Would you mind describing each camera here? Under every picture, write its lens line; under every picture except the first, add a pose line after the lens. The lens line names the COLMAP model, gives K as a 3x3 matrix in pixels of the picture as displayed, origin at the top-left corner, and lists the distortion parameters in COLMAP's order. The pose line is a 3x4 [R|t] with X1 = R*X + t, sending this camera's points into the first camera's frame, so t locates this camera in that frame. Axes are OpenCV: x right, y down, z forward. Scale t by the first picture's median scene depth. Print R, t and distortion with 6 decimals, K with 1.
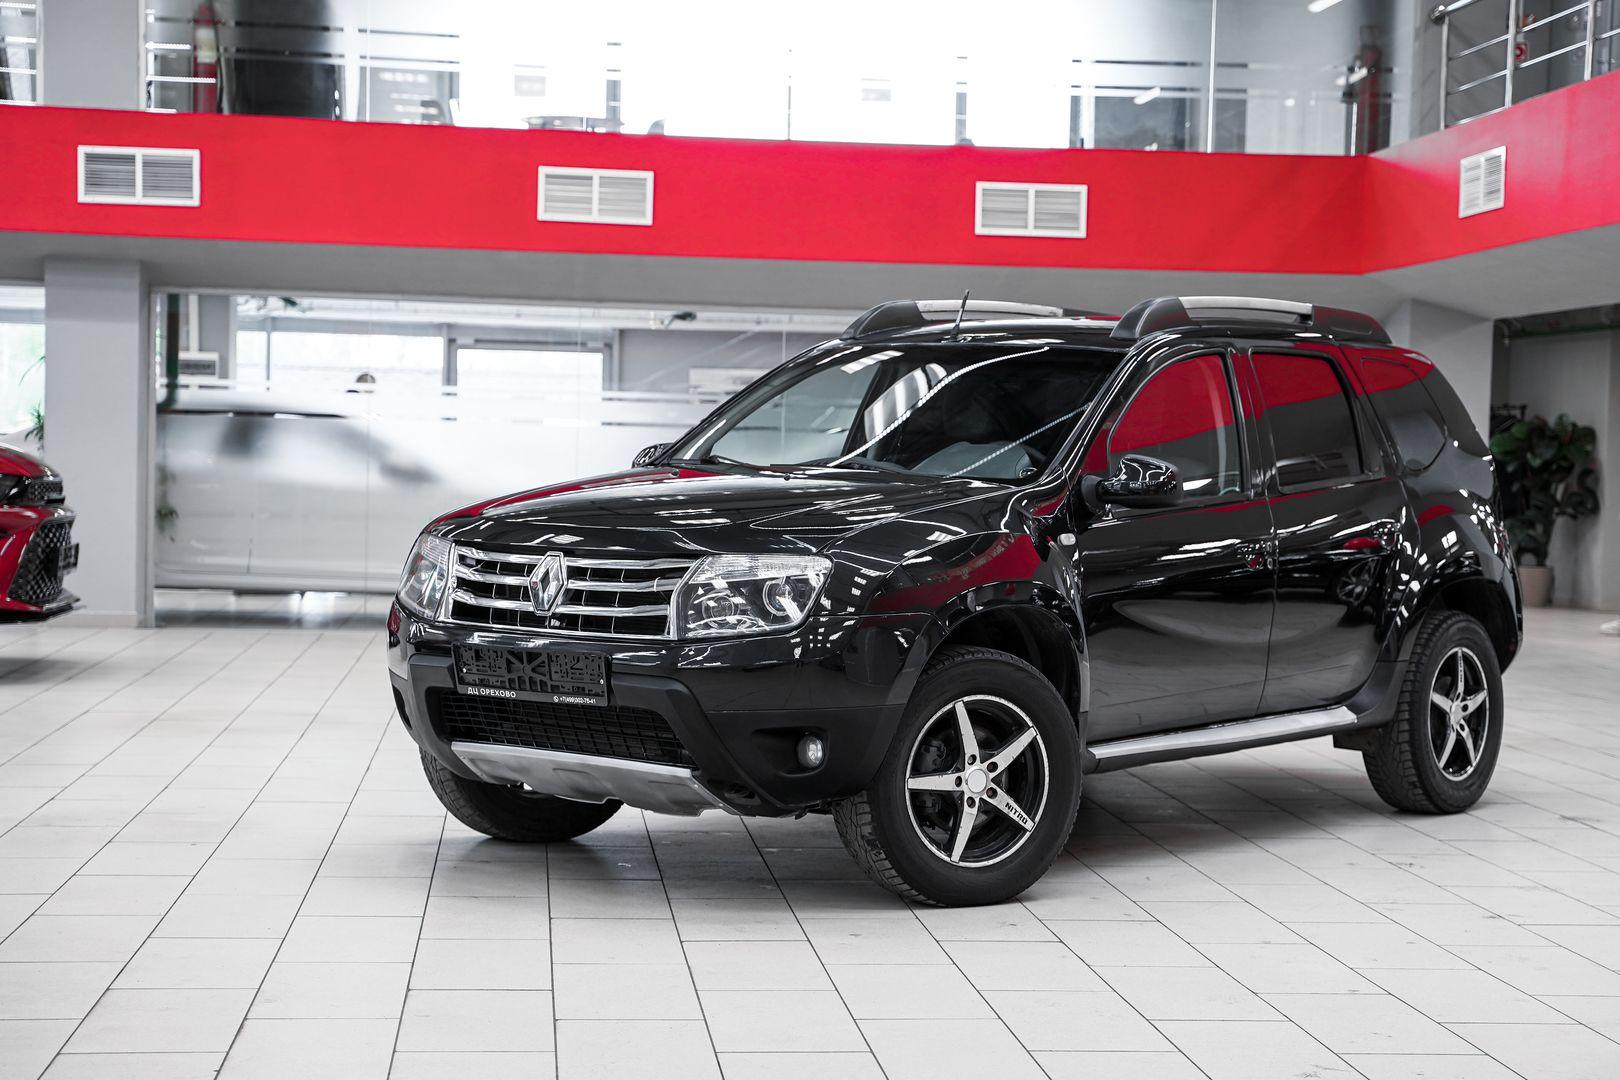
lens RADIAL K [[2634.6, 0, 810.0], [0, 2634.6, 540.0], [0, 0, 1]] dist [0.097057, -0.108316]
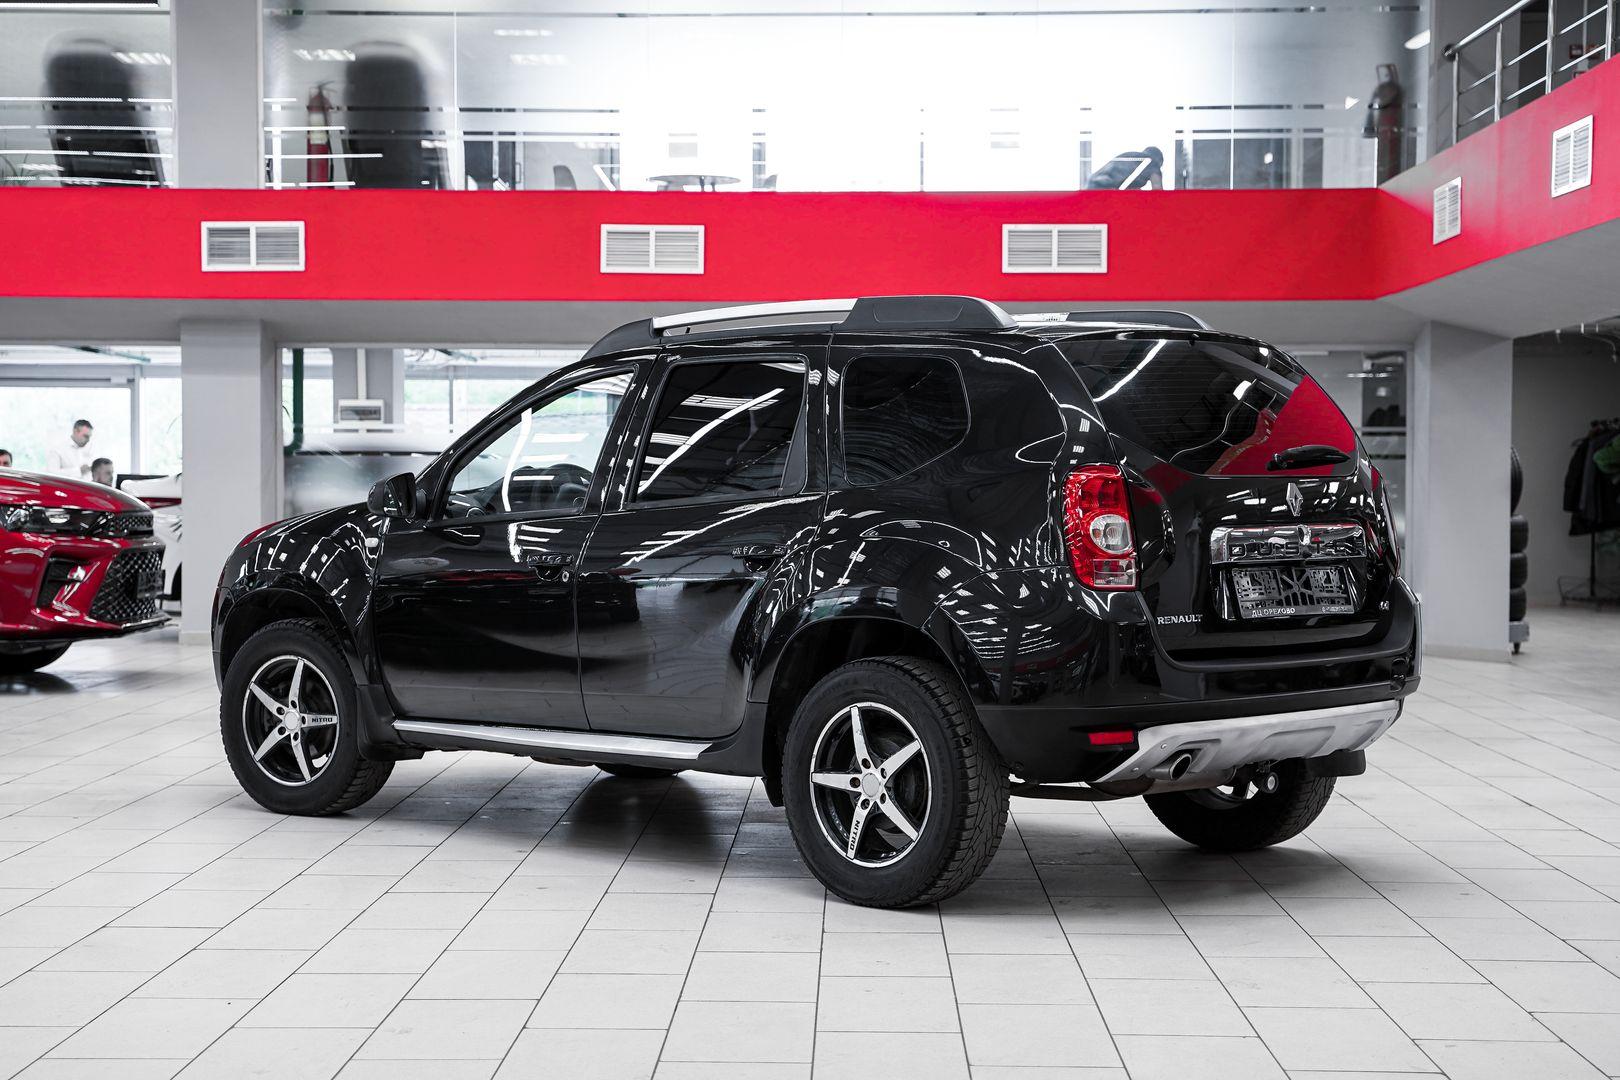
lens RADIAL K [[2416.4, 0, 810.0], [0, 2416.4, 540.0], [0, 0, 1]] dist [0.004964, 0.012748]
pose [[0.986652, -0.013354, -0.162295, 0.143800], [0.011890, 0.999879, -0.009986, 0.001482], [0.162409, 0.007923, 0.986692, 0.019659]]
